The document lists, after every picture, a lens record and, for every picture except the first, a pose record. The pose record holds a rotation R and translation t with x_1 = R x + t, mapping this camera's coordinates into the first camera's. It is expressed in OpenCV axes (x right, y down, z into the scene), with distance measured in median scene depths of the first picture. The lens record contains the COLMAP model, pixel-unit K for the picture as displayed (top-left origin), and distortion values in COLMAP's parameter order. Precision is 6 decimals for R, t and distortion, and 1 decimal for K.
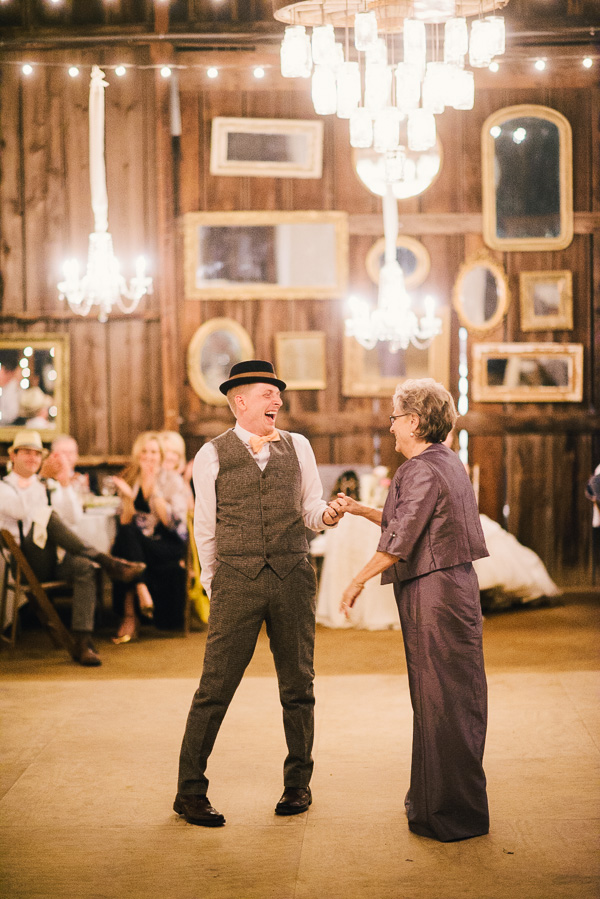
lens RADIAL K [[2223.0, 0, 300.0], [0, 2223.0, 449.5], [0, 0, 1]] dist [-0.170006, -0.017451]
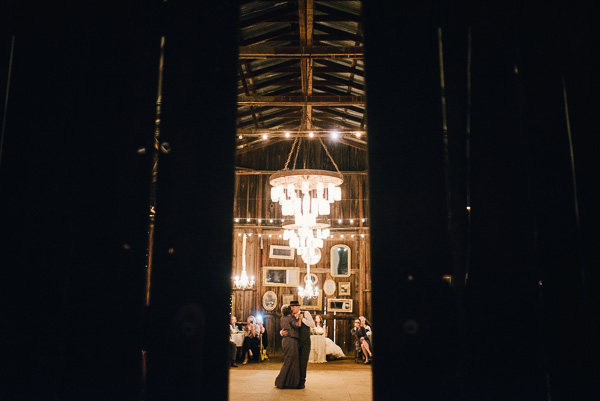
lens RADIAL K [[599.7, 0, 300.0], [0, 599.7, 200.5], [0, 0, 1]] dist [-0.005825, -0.001869]
pose [[0.999555, 0.029769, 0.002095, 0.015639], [-0.028641, 0.976648, -0.212928, 0.017683], [-0.008385, 0.212773, 0.977066, -0.201775]]
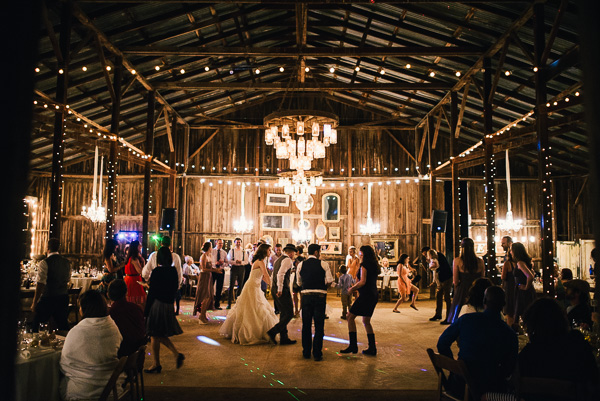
lens RADIAL K [[512.0, 0, 300.0], [0, 512.0, 200.5], [0, 0, 1]] dist [-0.000116, -0.000808]
pose [[0.999412, 0.029987, 0.016598, 0.015383], [-0.027539, 0.990875, -0.131938, 0.012848], [-0.020403, 0.131403, 0.991119, -0.121549]]
